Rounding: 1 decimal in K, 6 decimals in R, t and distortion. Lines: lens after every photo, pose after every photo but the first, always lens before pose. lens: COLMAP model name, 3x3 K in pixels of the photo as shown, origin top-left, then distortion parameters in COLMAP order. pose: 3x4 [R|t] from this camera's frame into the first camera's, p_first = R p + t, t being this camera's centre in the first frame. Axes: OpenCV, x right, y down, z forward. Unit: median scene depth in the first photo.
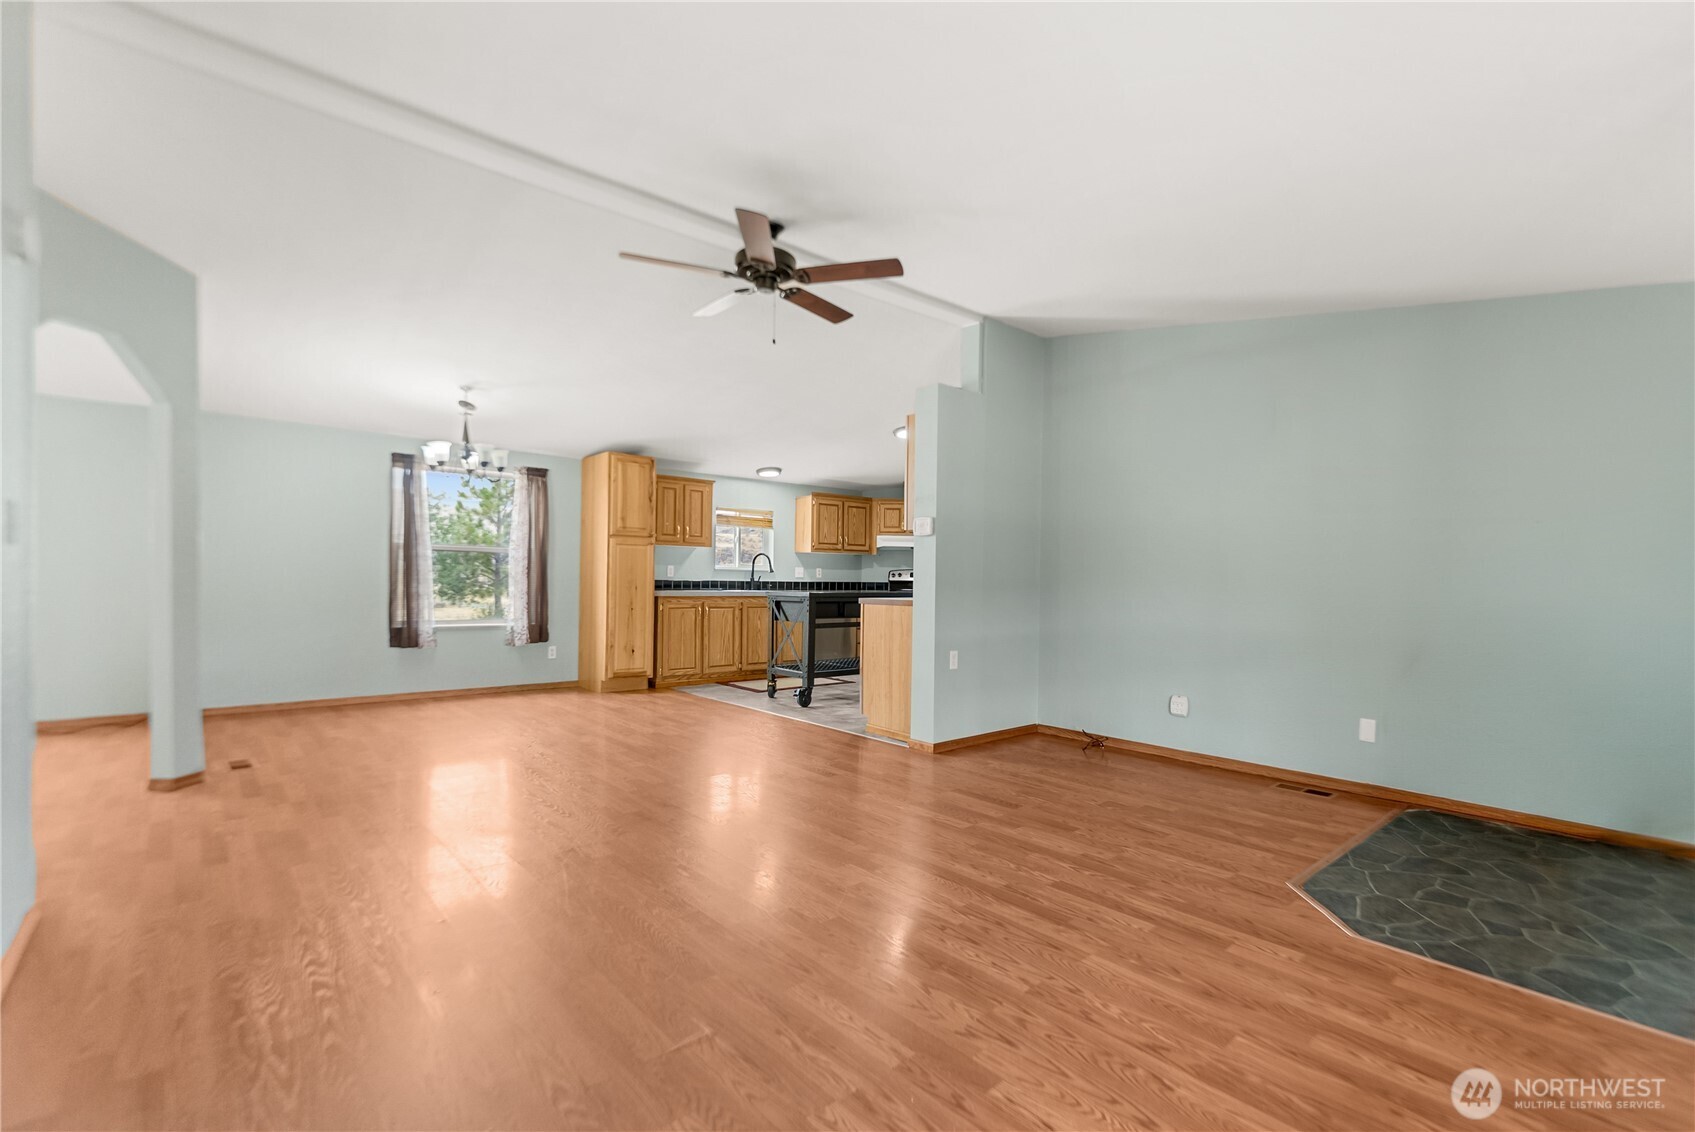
lens RADIAL K [[763.6, 0, 843.1], [0, 763.6, 580.9], [0, 0, 1]] dist [-0.001763, -0.000107]
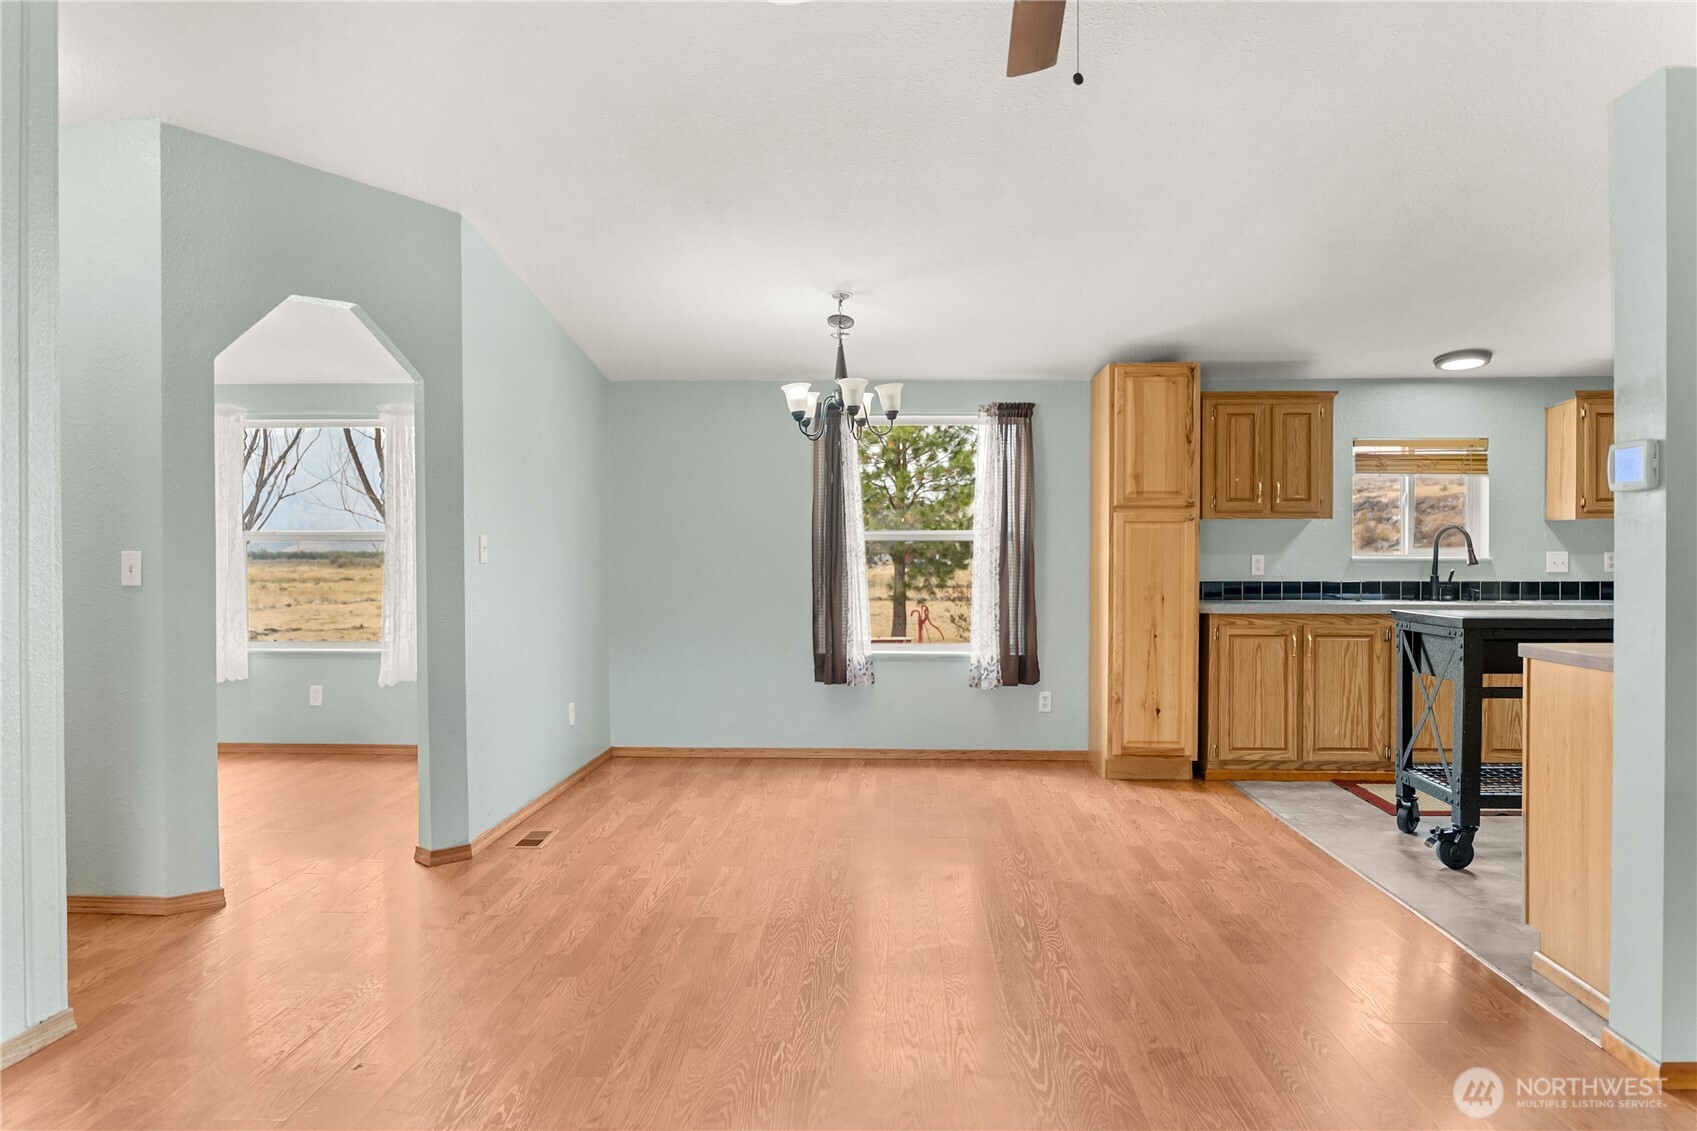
lens RADIAL K [[1152.7, 0, 847.0], [0, 1152.7, 563.8], [0, 0, 1]] dist [-0.006296, -0.000449]
pose [[0.731122, -0.007761, -0.682203, 0.138208], [0.010499, 0.999945, -0.000124, -0.018721], [0.682166, -0.007072, 0.731163, 0.222660]]
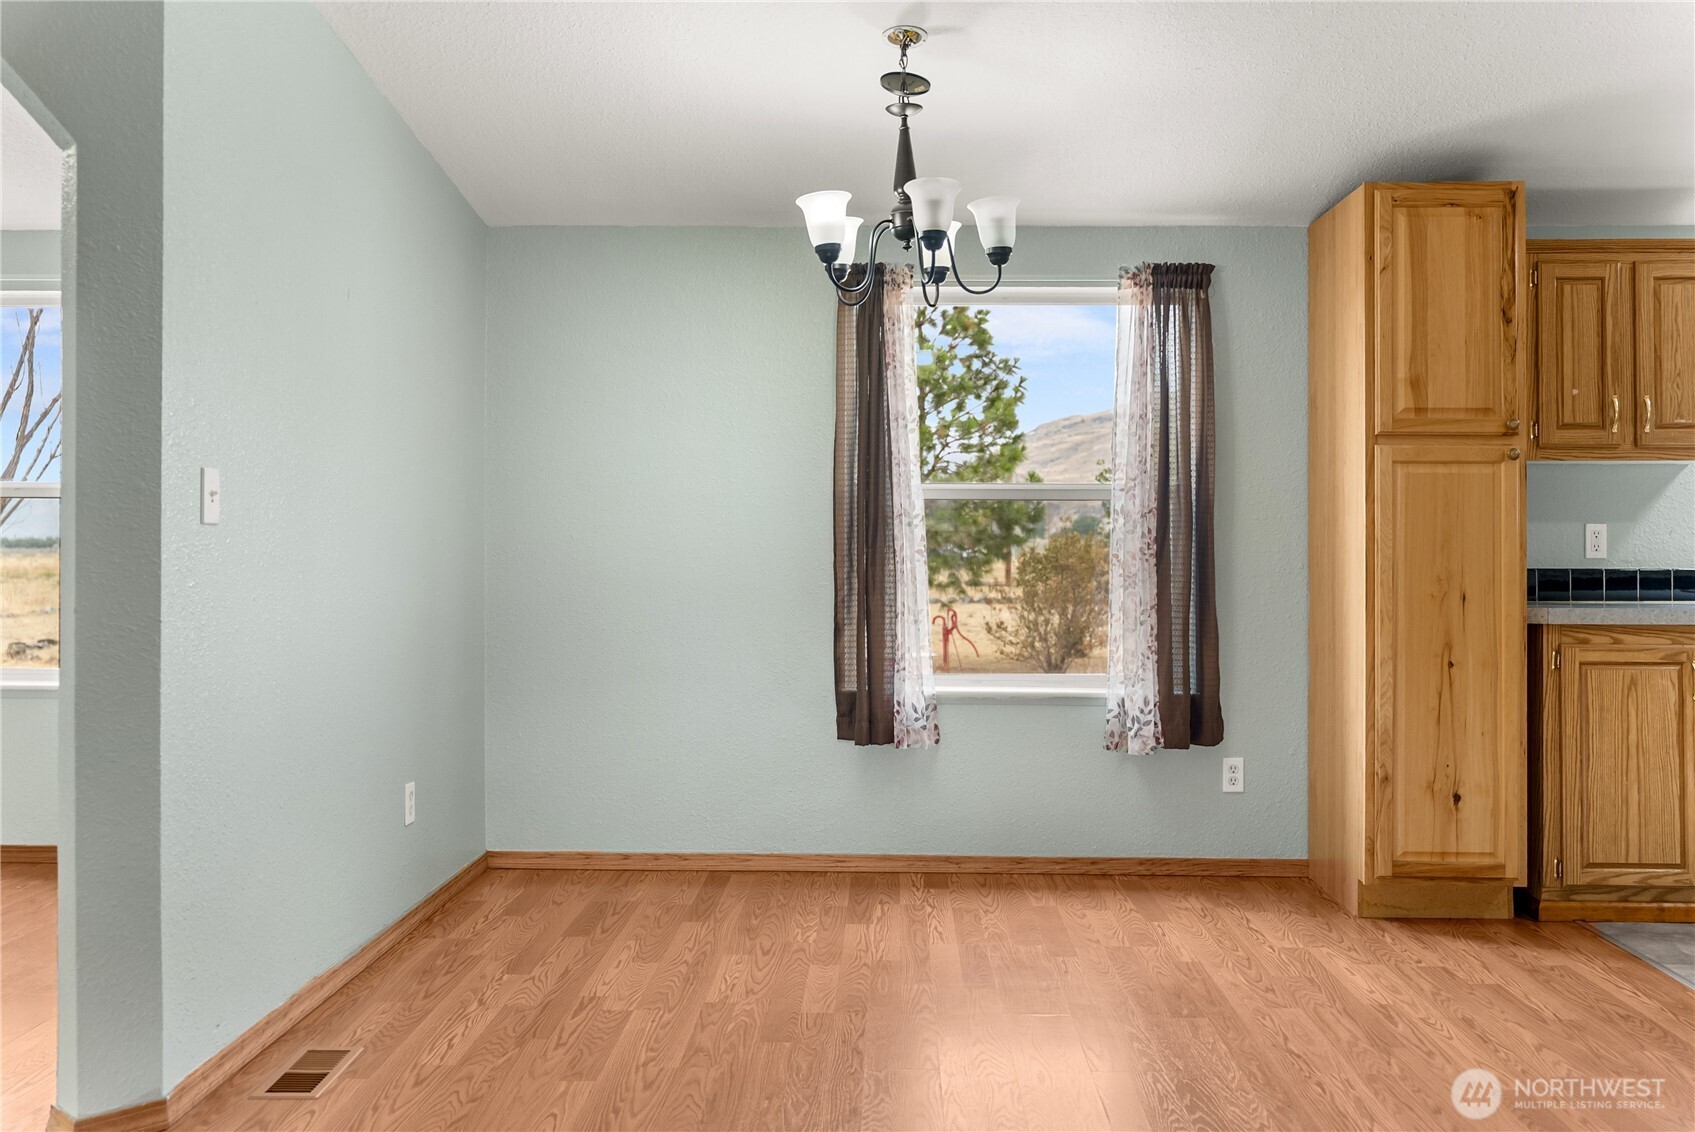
lens RADIAL K [[1484.9, 0, 853.5], [0, 1484.9, 513.5], [0, 0, 1]] dist [-0.002158, -0.003955]
pose [[0.741339, -0.025097, -0.670661, -0.044983], [0.008259, 0.999566, -0.028276, -0.010399], [0.671080, 0.015423, 0.741225, 0.374544]]
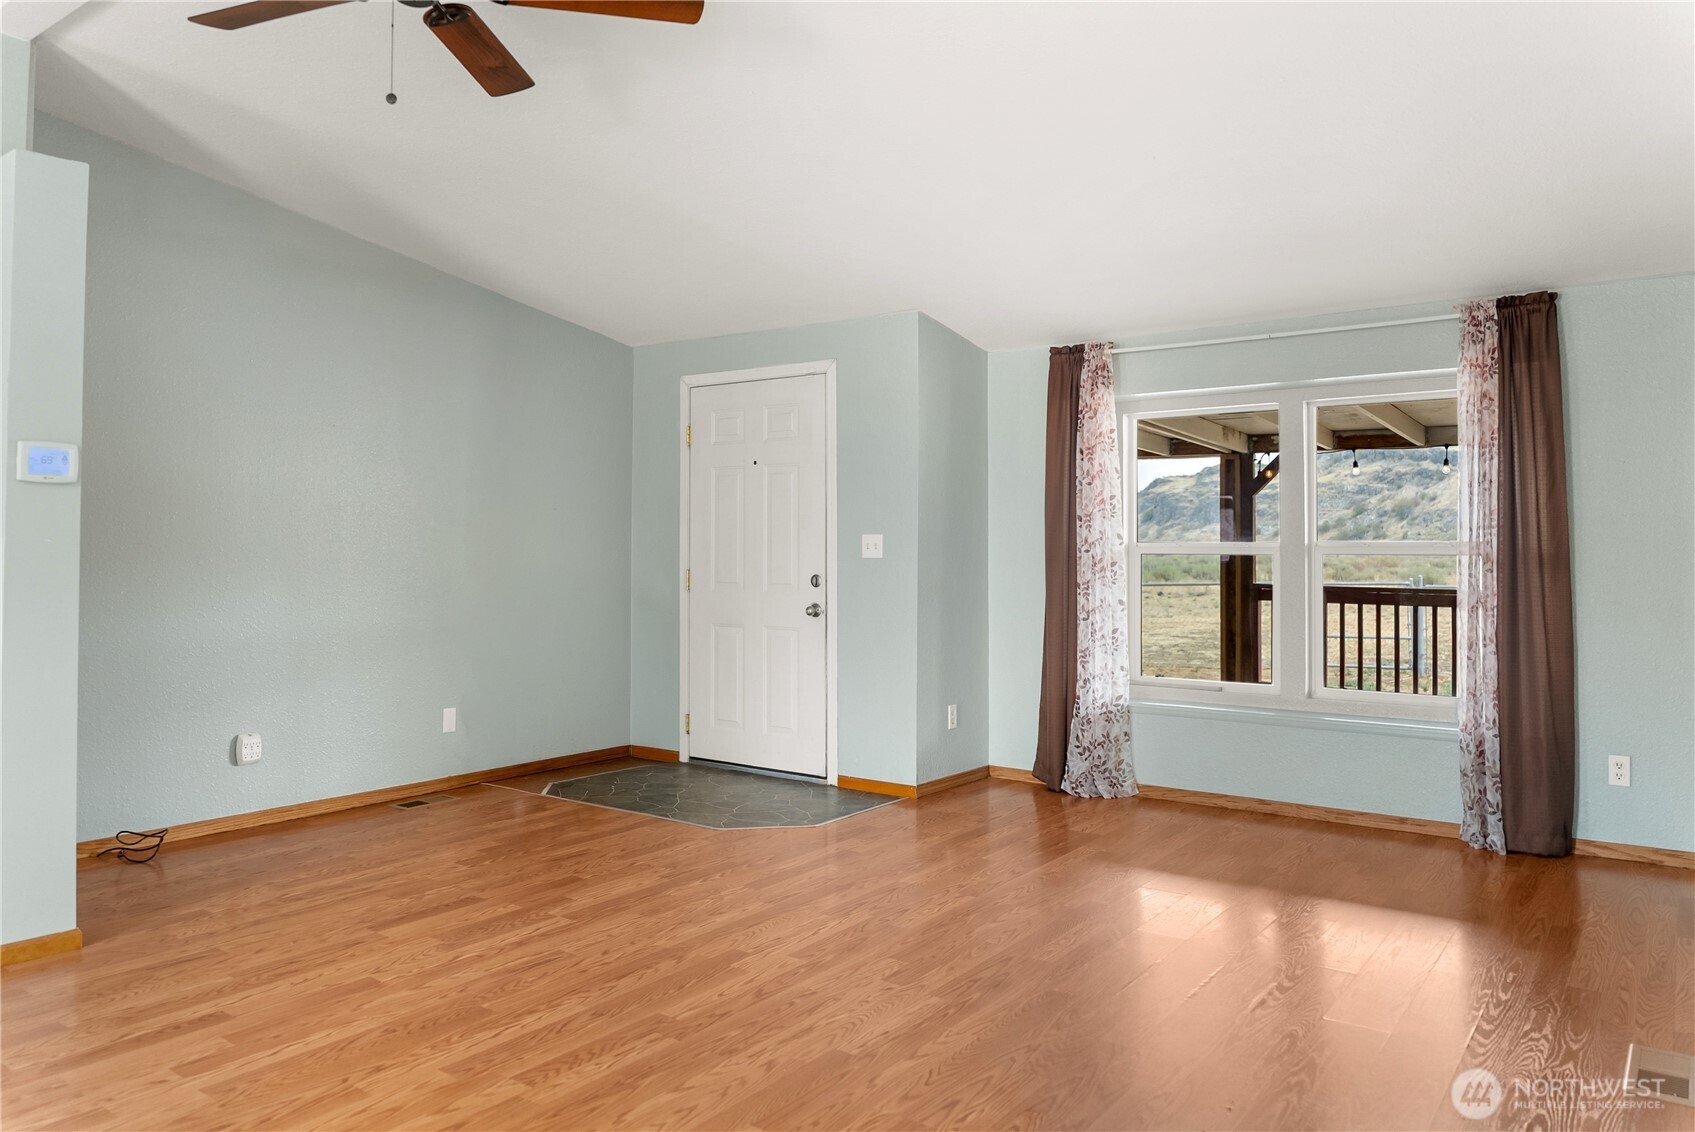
lens RADIAL K [[1183.0, 0, 846.1], [0, 1183.0, 521.4], [0, 0, 1]] dist [-0.005938, -0.001582]
pose [[-0.238441, 0.009105, 0.971114, -0.464763], [-0.001081, 0.999953, -0.009641, -0.019402], [-0.971156, -0.003349, -0.238420, 0.479352]]
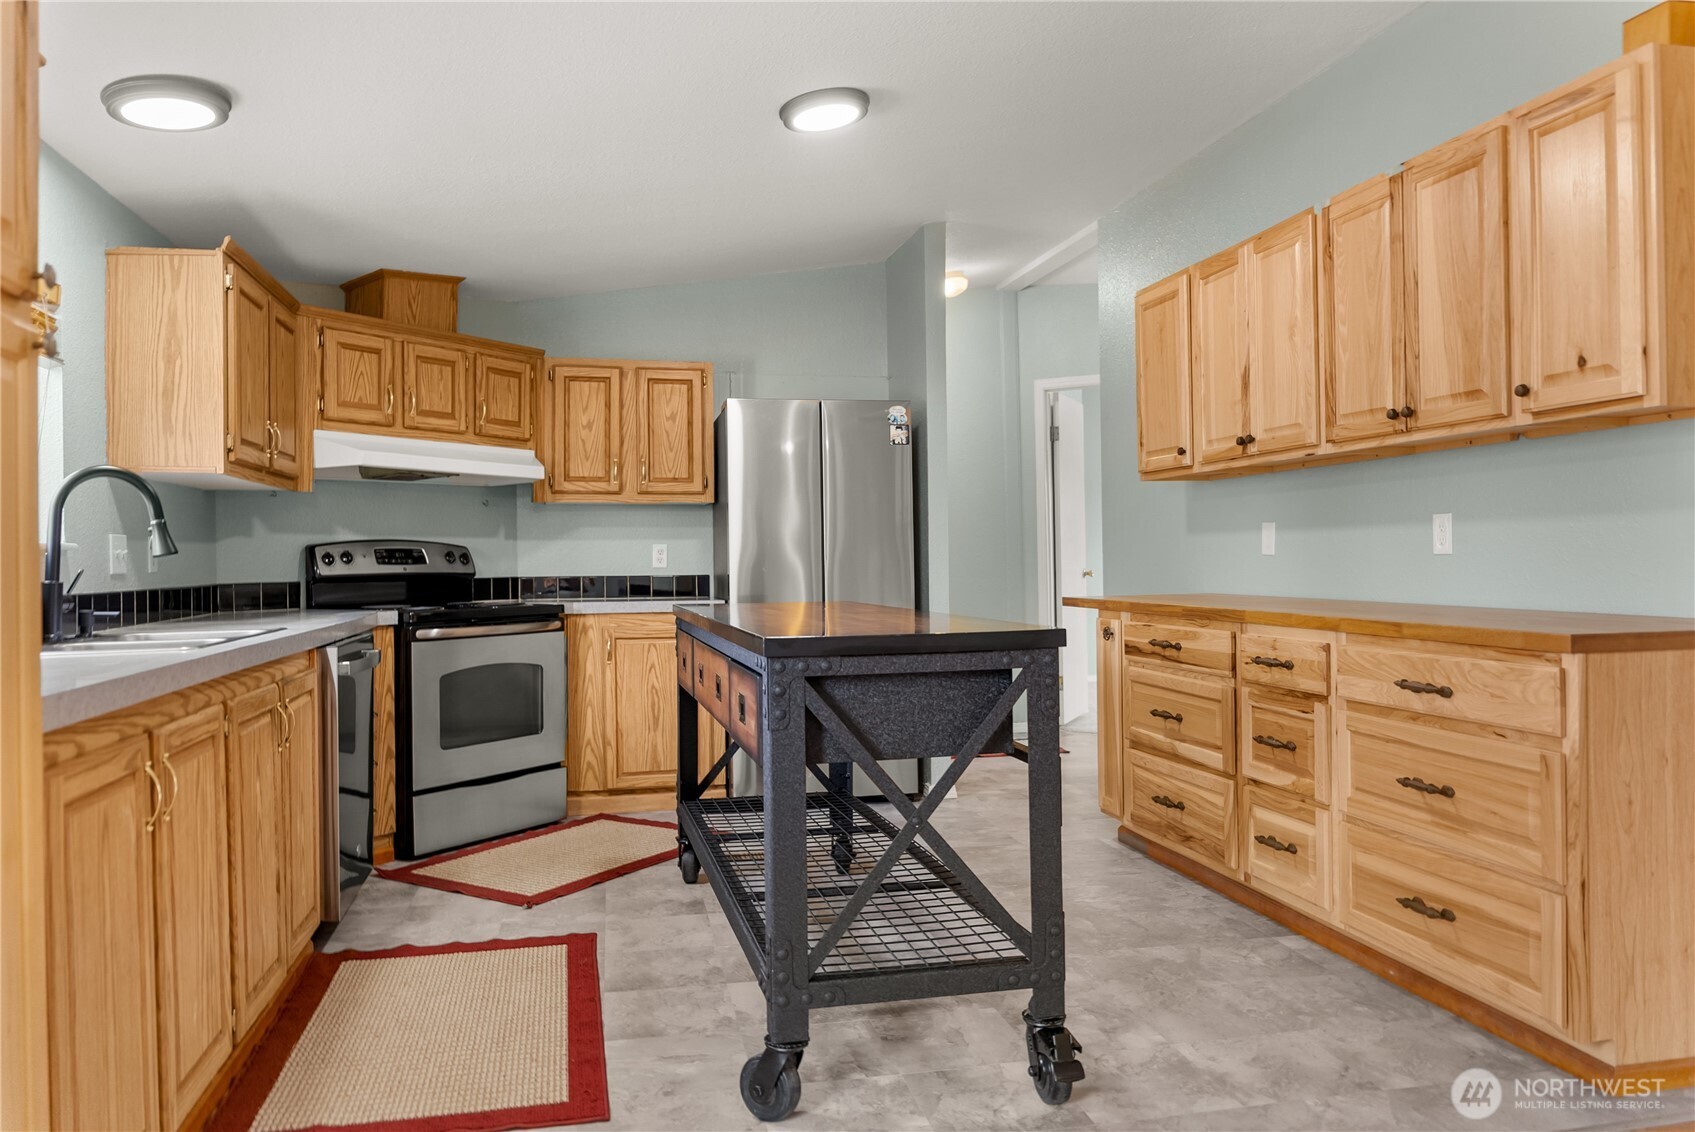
lens RADIAL K [[1203.7, 0, 847.5], [0, 1203.7, 566.0], [0, 0, 1]] dist [-0.005550, -0.000179]
pose [[0.458745, -0.024692, 0.888225, -0.375620], [0.021117, 0.999634, 0.016882, -0.011500], [-0.888317, 0.011012, 0.459099, 0.790279]]
